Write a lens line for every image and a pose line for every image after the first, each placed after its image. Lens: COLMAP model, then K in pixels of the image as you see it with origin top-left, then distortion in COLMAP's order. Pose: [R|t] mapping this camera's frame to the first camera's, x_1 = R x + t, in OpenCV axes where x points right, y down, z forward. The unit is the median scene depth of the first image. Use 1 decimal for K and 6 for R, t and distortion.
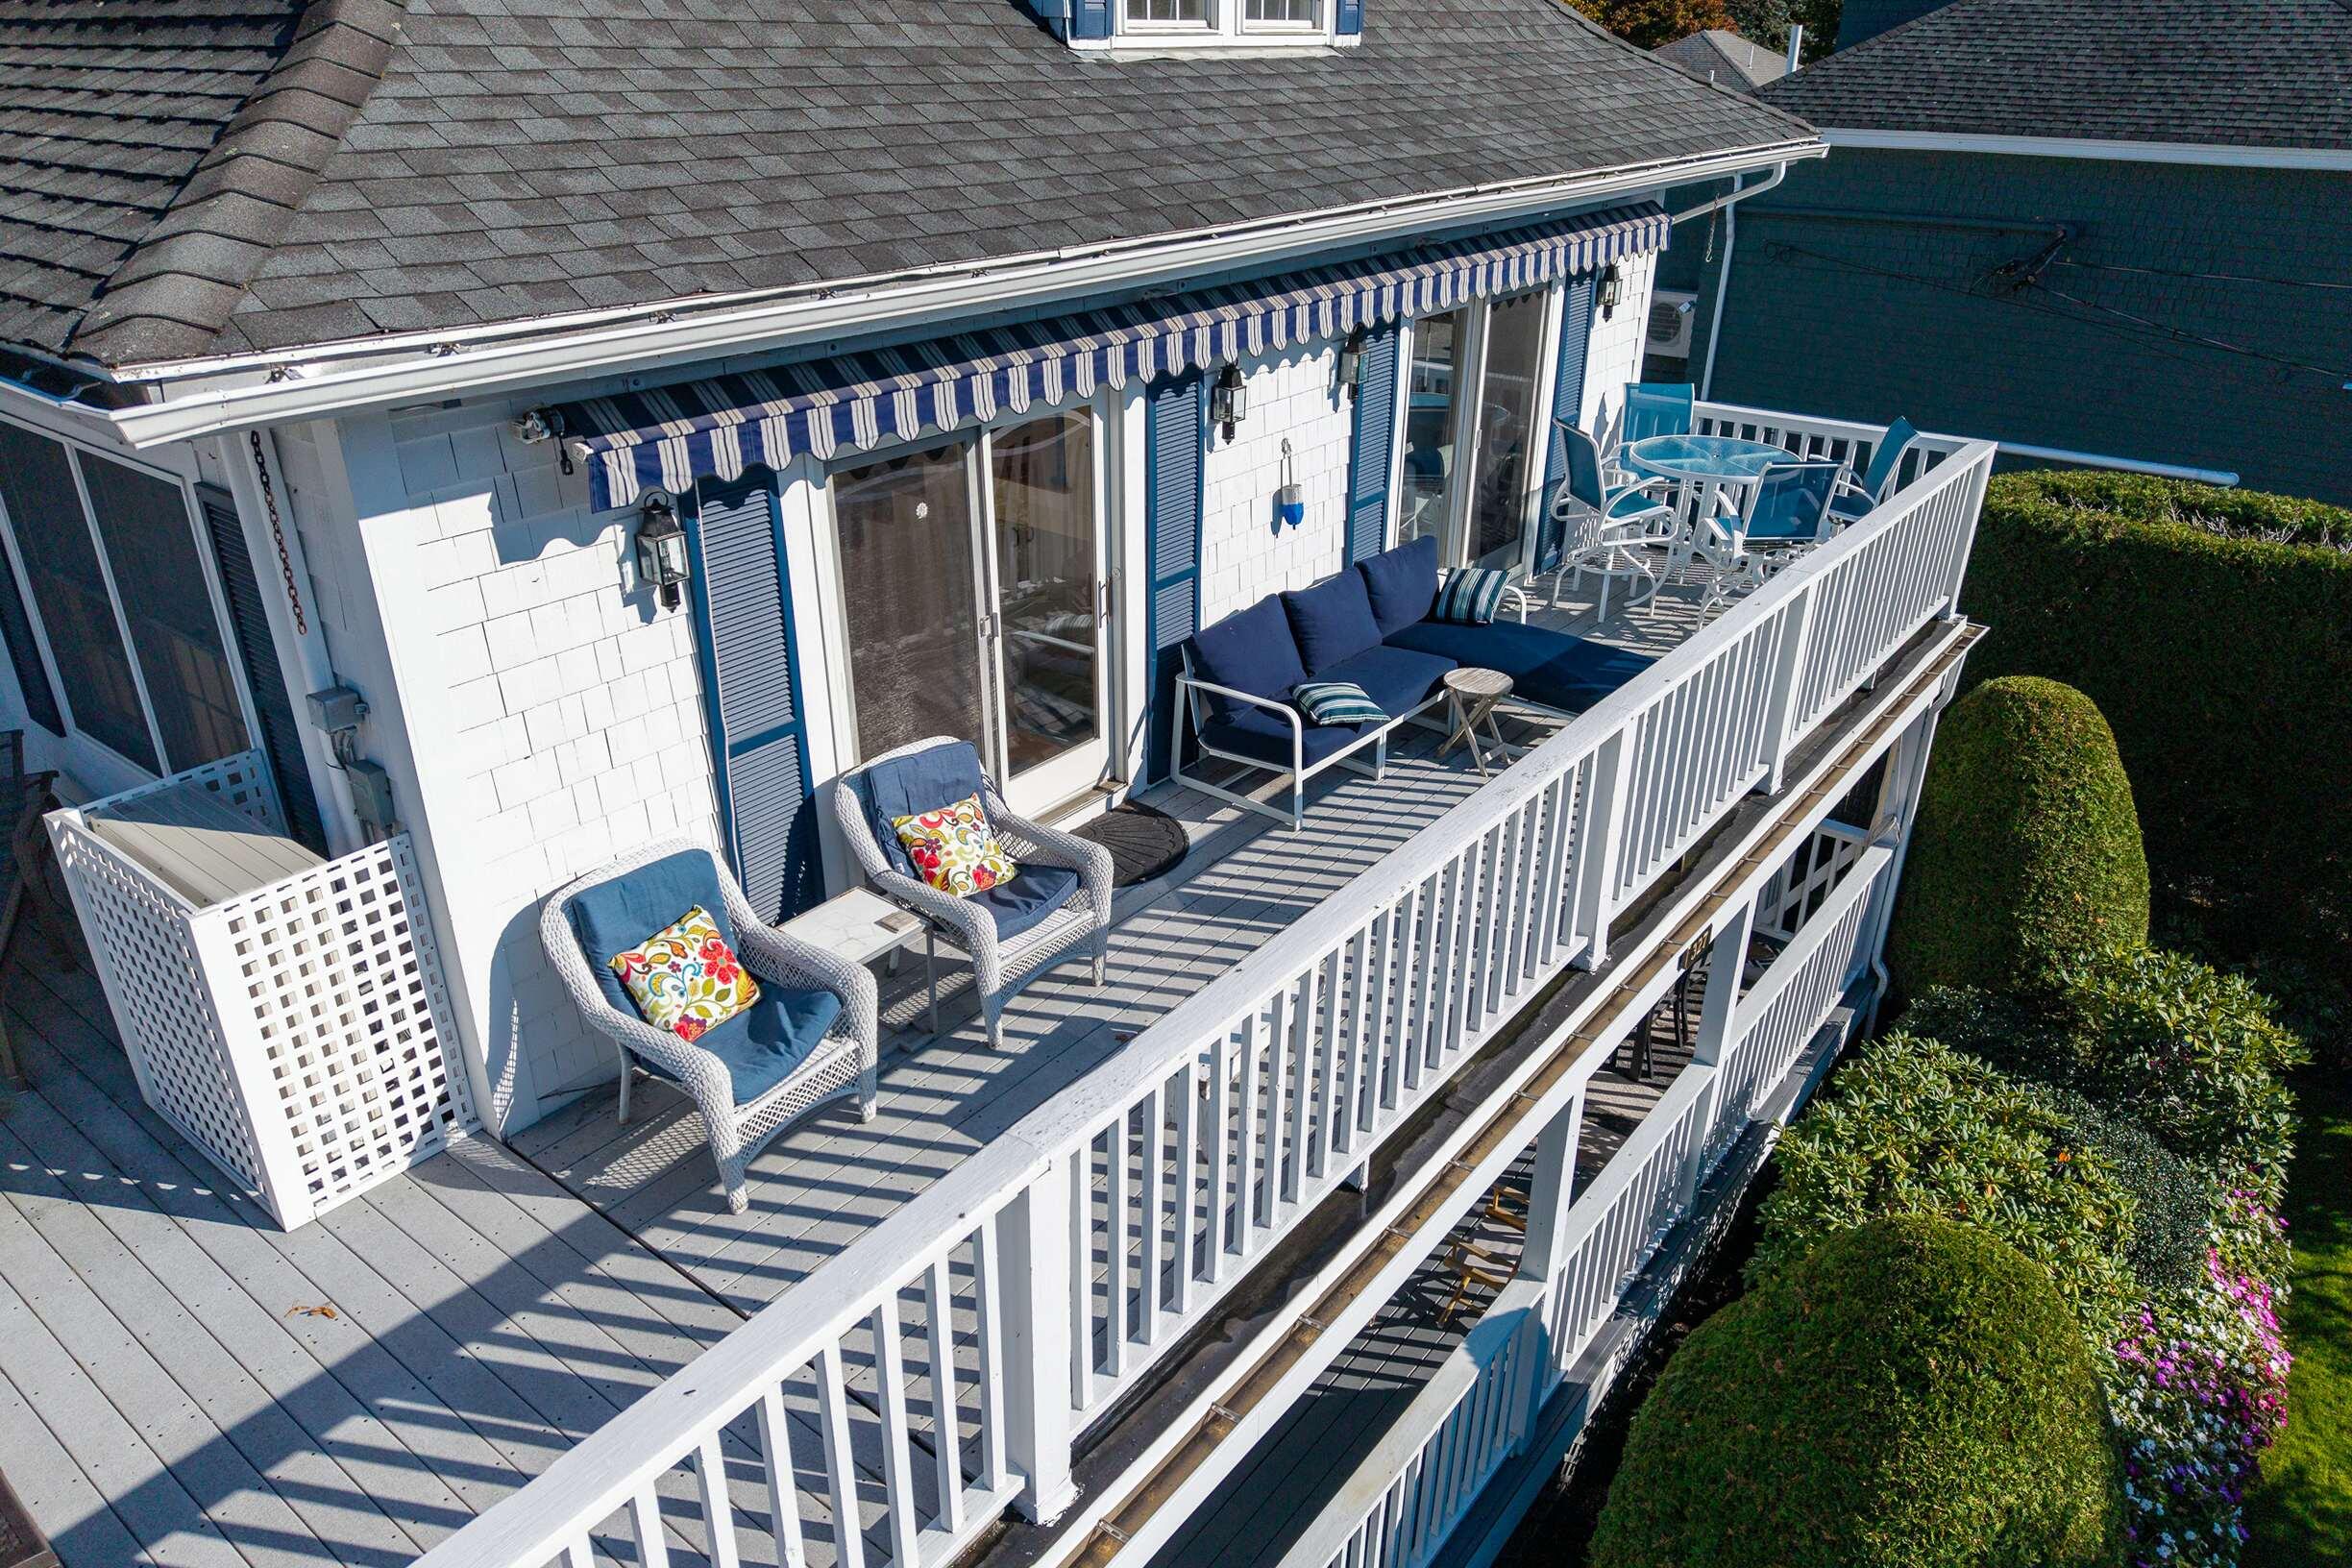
lens RADIAL K [[1557.5, 0, 1176.0], [0, 1557.5, 784.0], [0, 0, 1]] dist [0.043386, -0.001850]
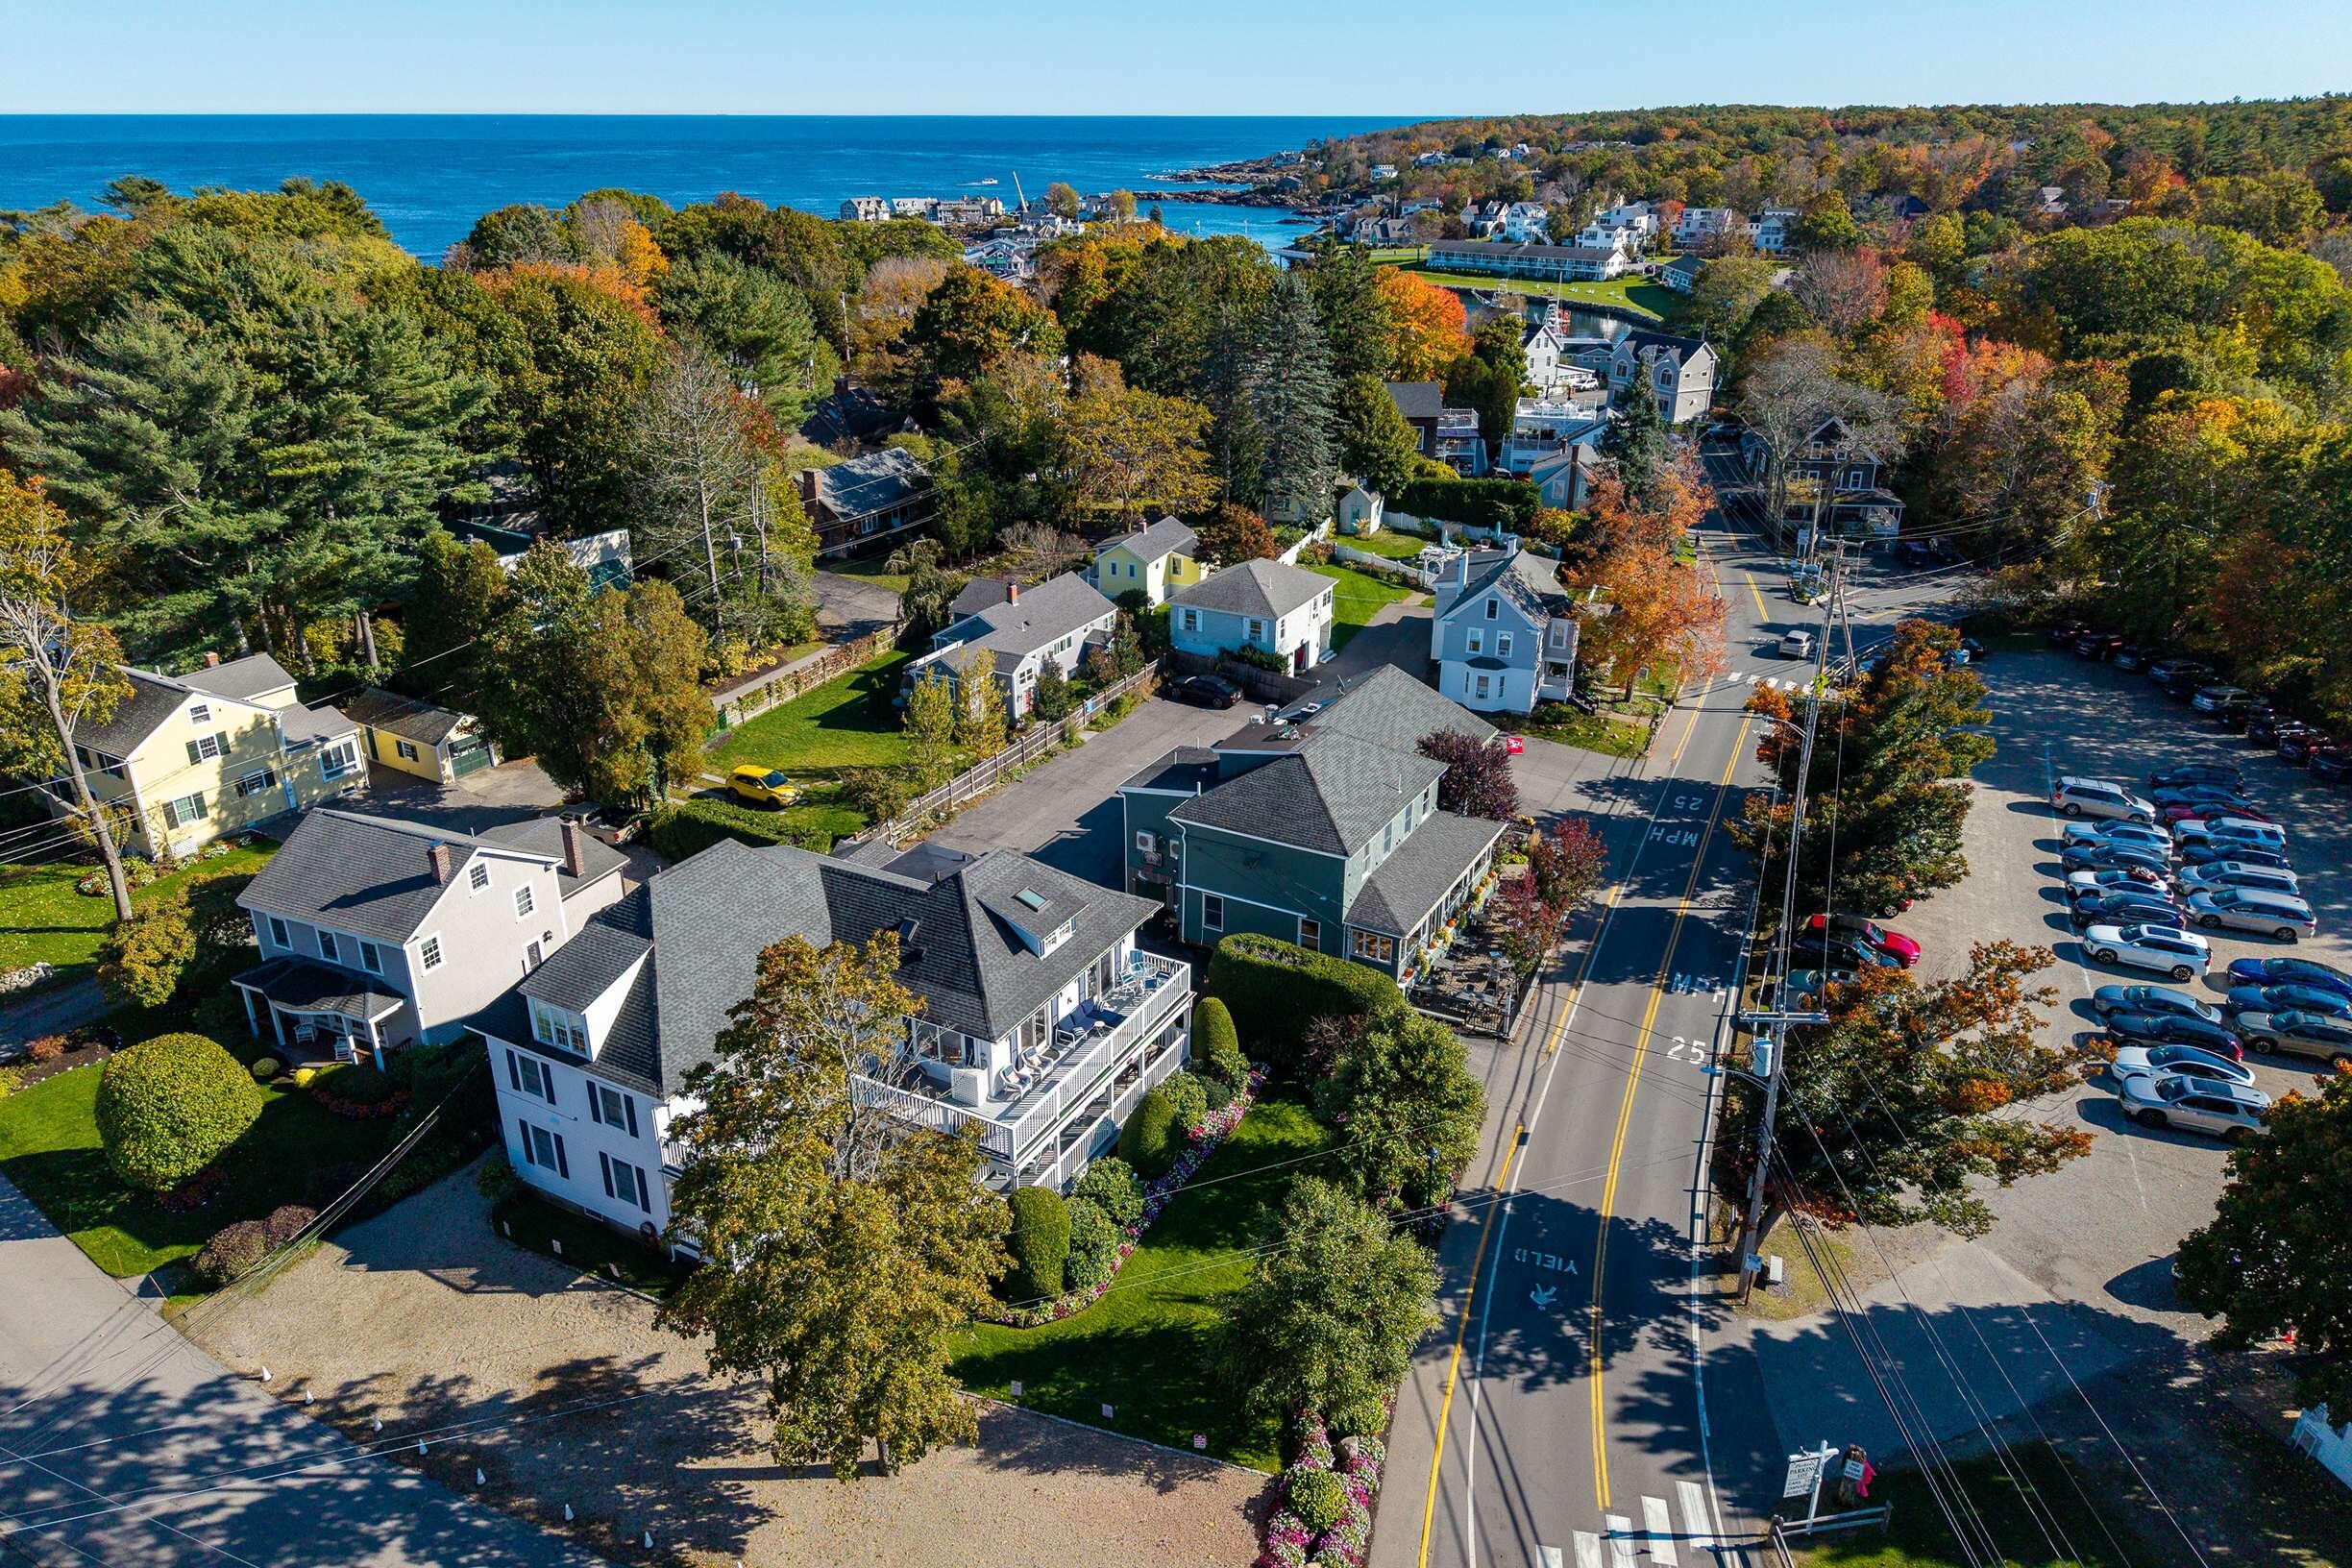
lens RADIAL K [[1557.5, 0, 1176.0], [0, 1557.5, 784.0], [0, 0, 1]] dist [0.043386, -0.001850]
pose [[0.986927, -0.064514, 0.147690, -0.439078], [0.069934, 0.997045, -0.031797, -0.925223], [-0.145202, 0.041710, 0.988522, -6.175576]]
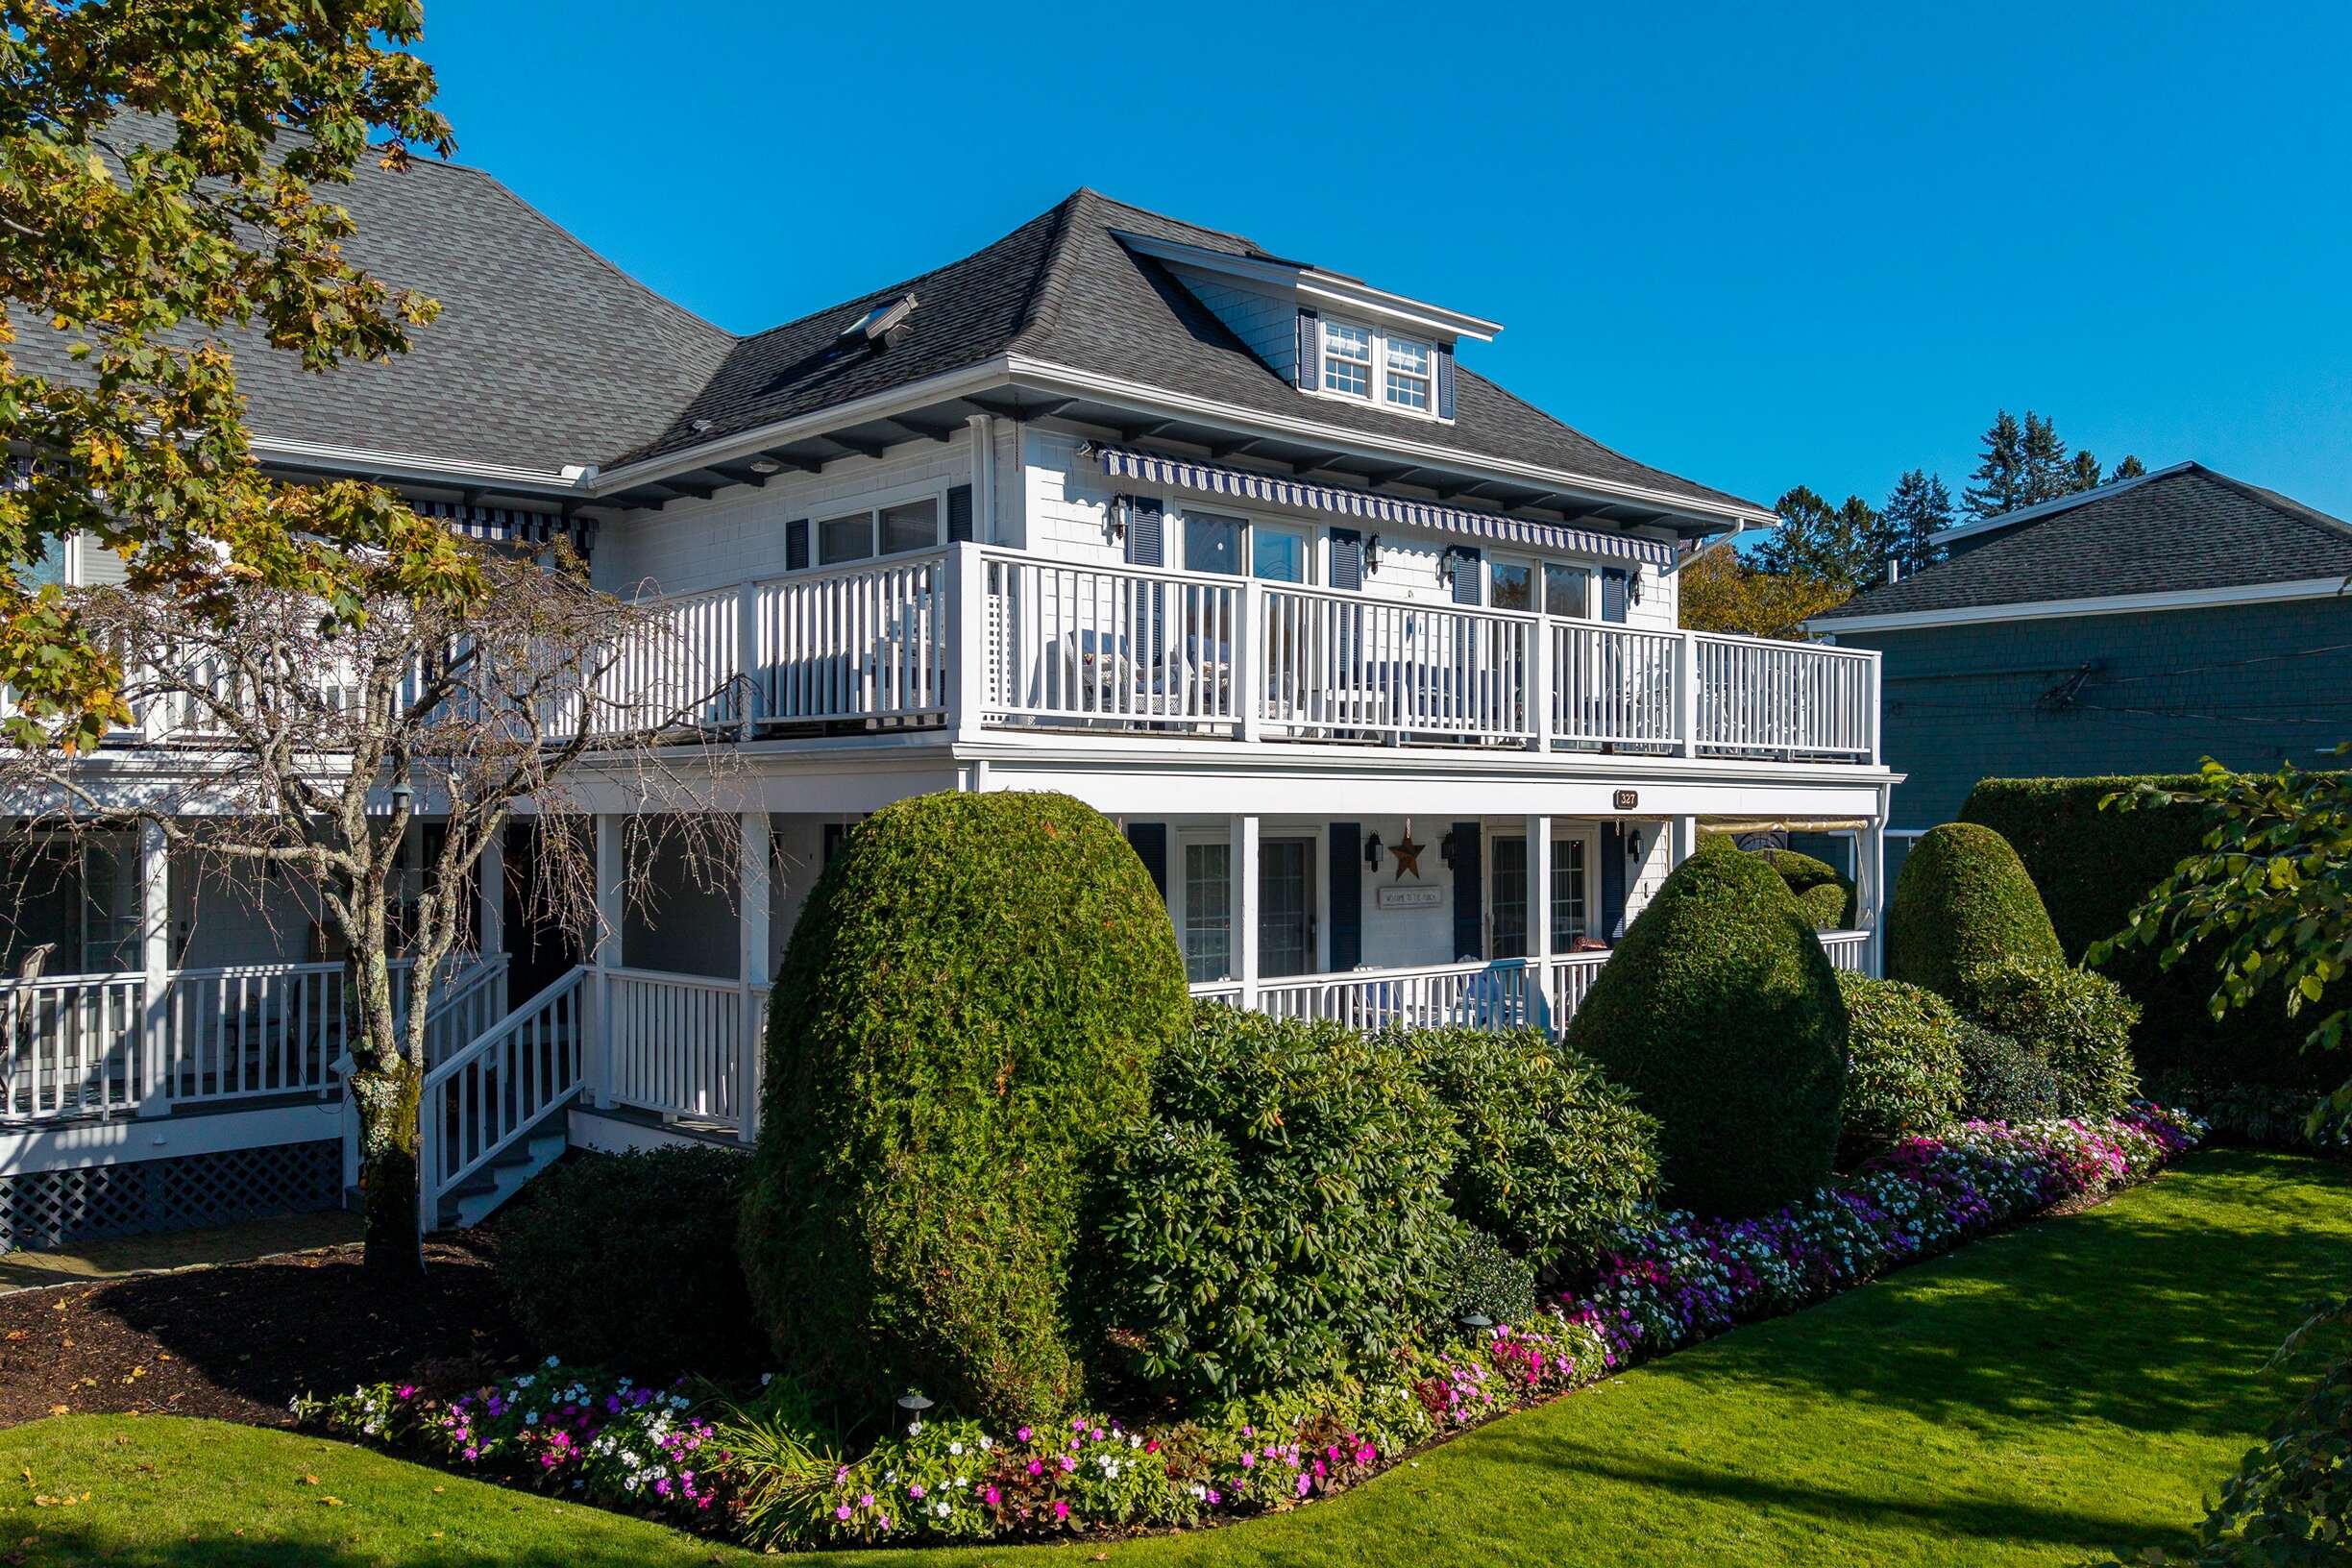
lens RADIAL K [[1826.7, 0, 1178.2], [0, 1826.7, 890.2], [0, 0, 1]] dist [0.062374, -0.000921]
pose [[0.985235, -0.004579, -0.171148, 0.181004], [-0.064699, 0.915559, -0.396946, 1.066447], [0.158514, 0.402158, 0.901744, -0.947844]]
